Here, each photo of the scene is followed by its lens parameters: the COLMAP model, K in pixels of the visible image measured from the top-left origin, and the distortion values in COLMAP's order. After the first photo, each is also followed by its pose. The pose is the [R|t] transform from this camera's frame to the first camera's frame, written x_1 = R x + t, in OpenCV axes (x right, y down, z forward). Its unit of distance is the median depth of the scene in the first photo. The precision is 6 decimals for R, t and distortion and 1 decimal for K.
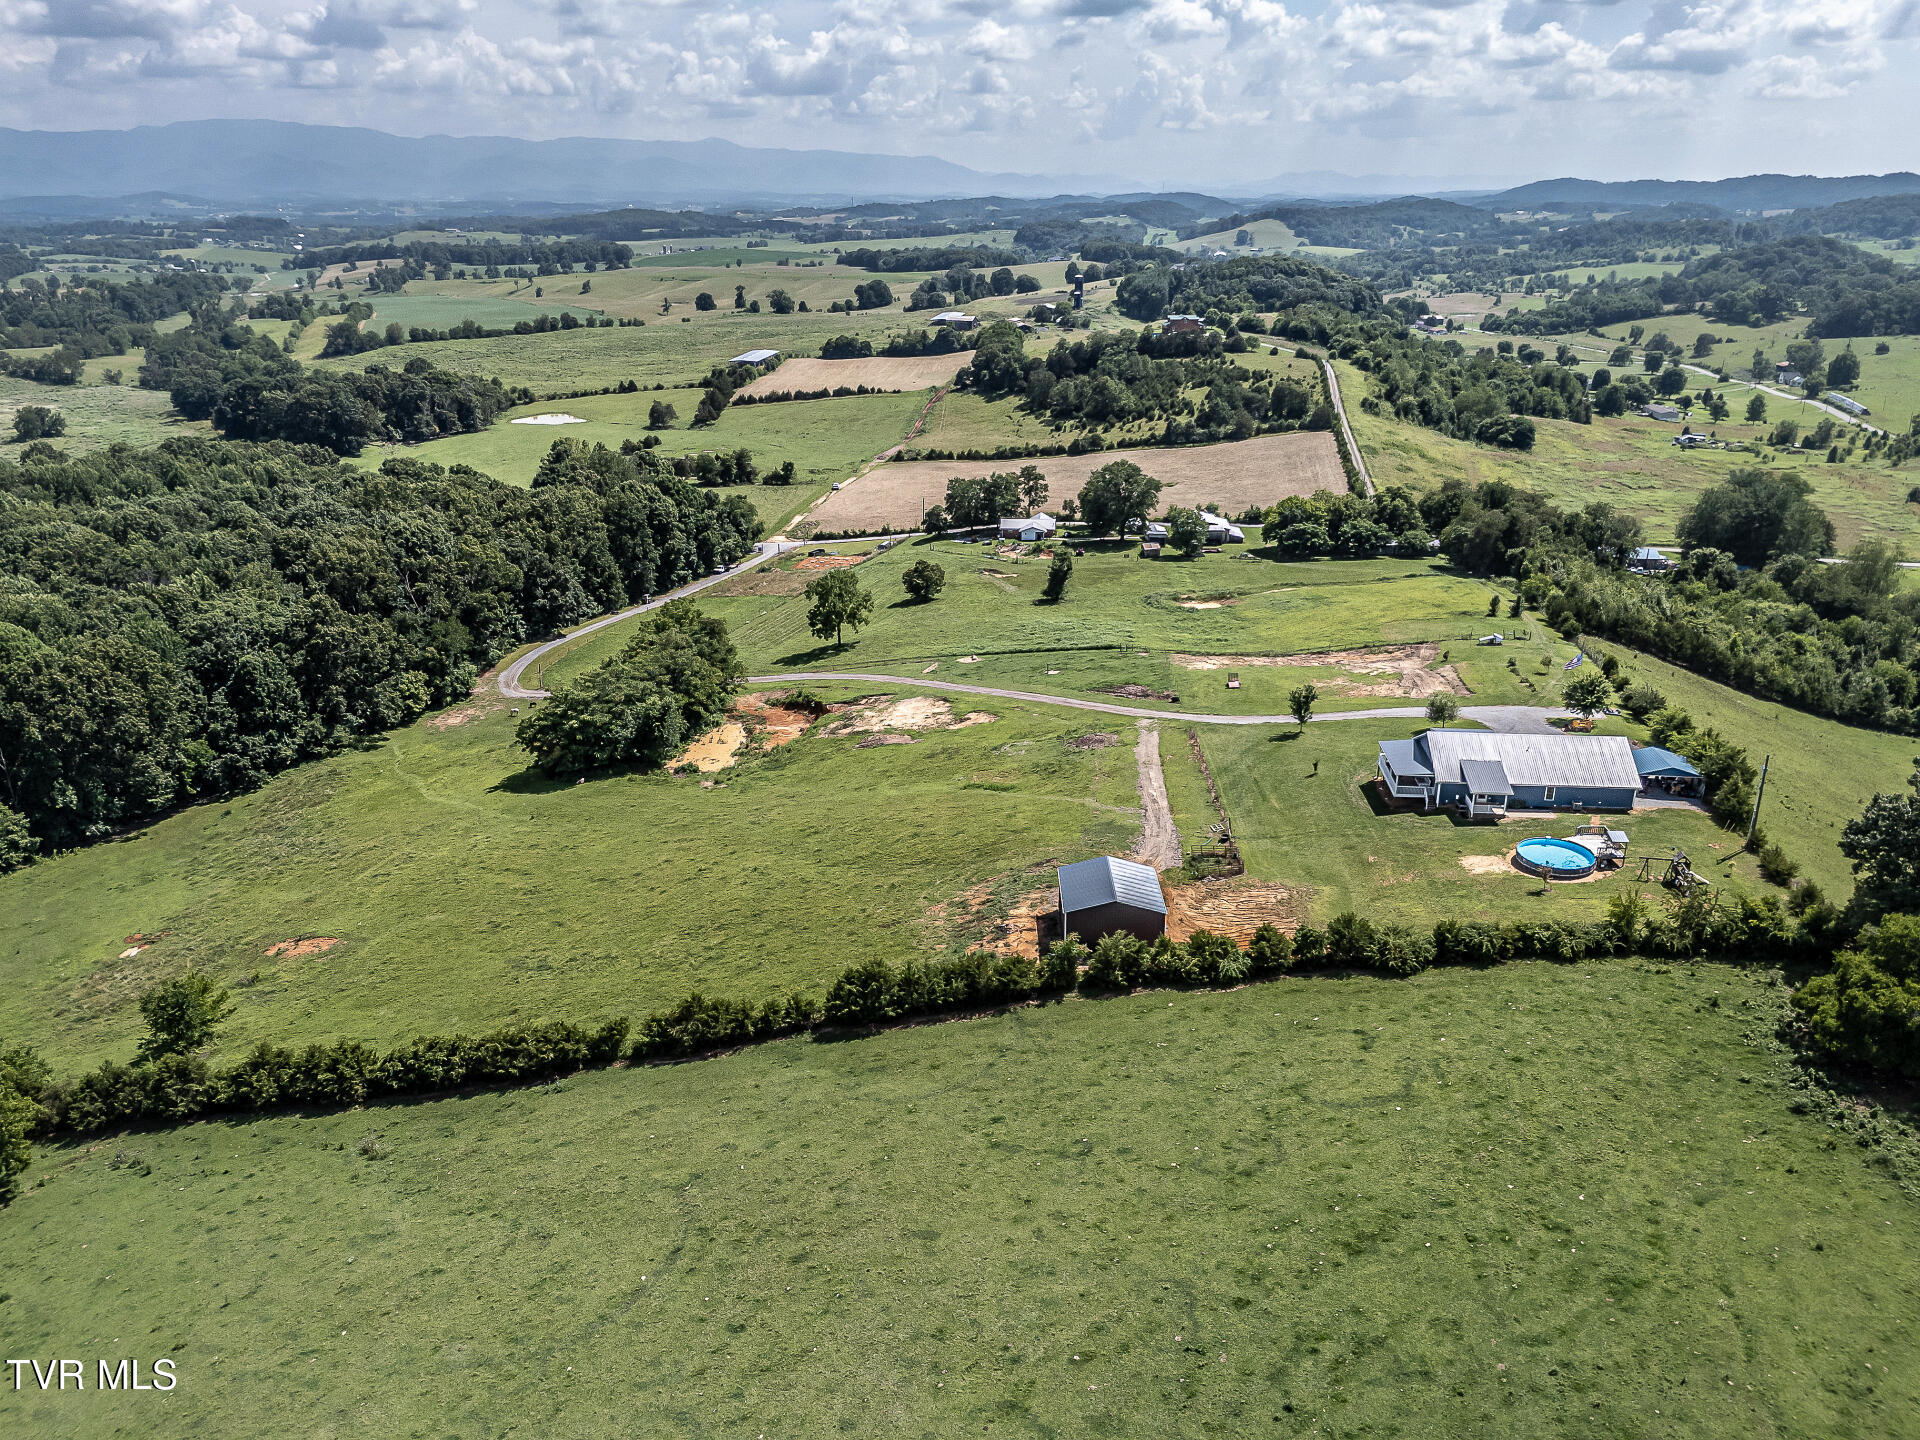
lens RADIAL K [[1425.7, 0, 962.7], [0, 1425.7, 753.3], [0, 0, 1]] dist [0.057989, -0.069814]
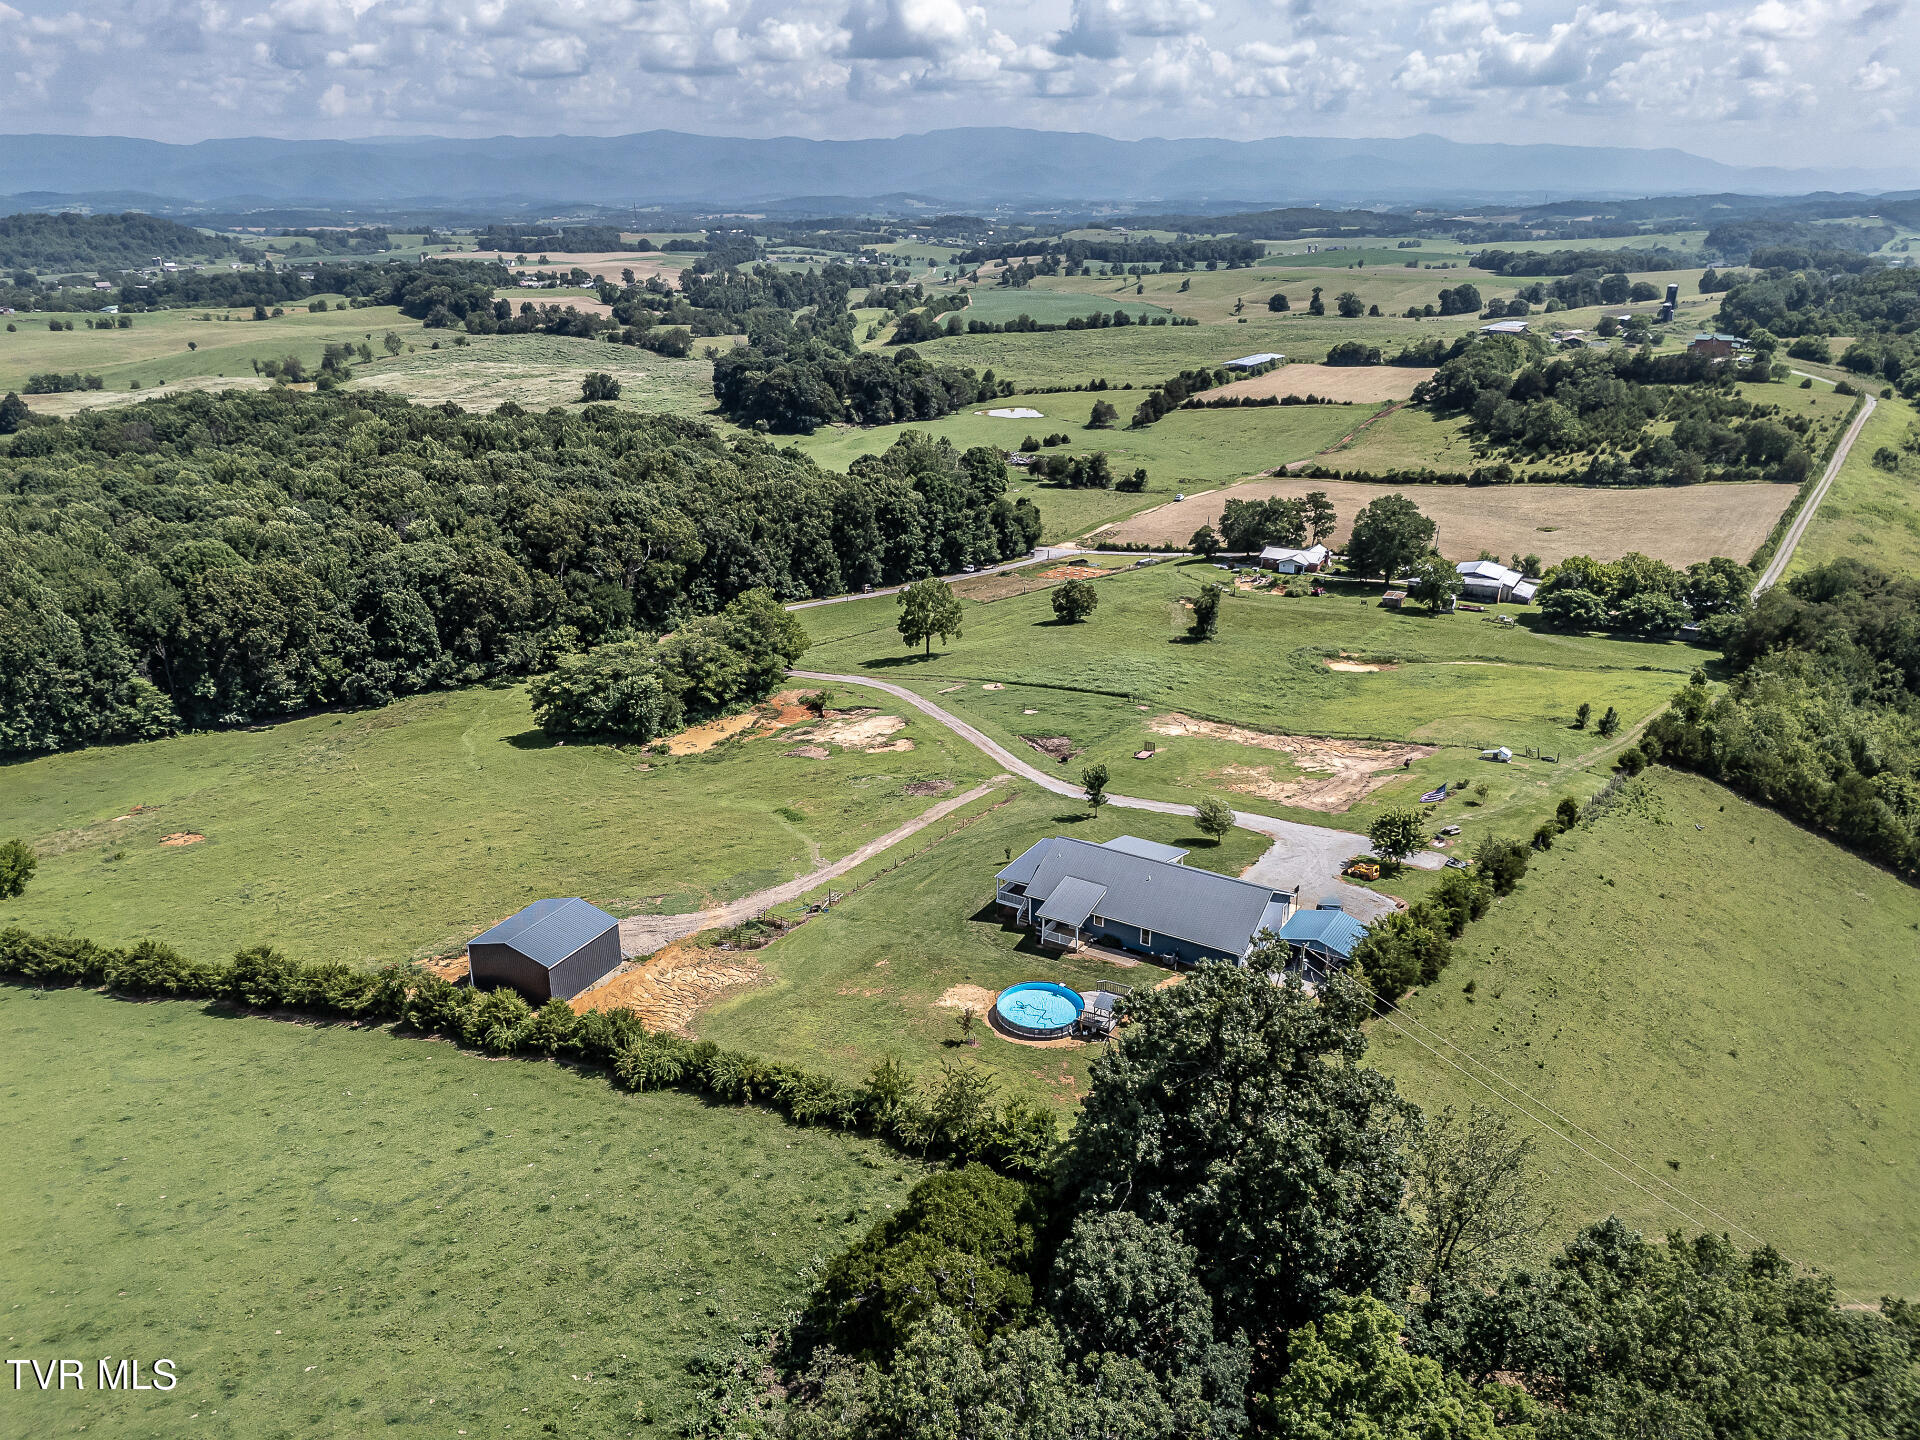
lens RADIAL K [[1431.4, 0, 955.5], [0, 1431.4, 726.4], [0, 0, 1]] dist [0.074904, -0.098400]
pose [[0.894736, 0.156509, -0.418272, 0.154304], [-0.163783, 0.986319, 0.018710, -0.021451], [0.415478, 0.051765, 0.908129, 0.050527]]
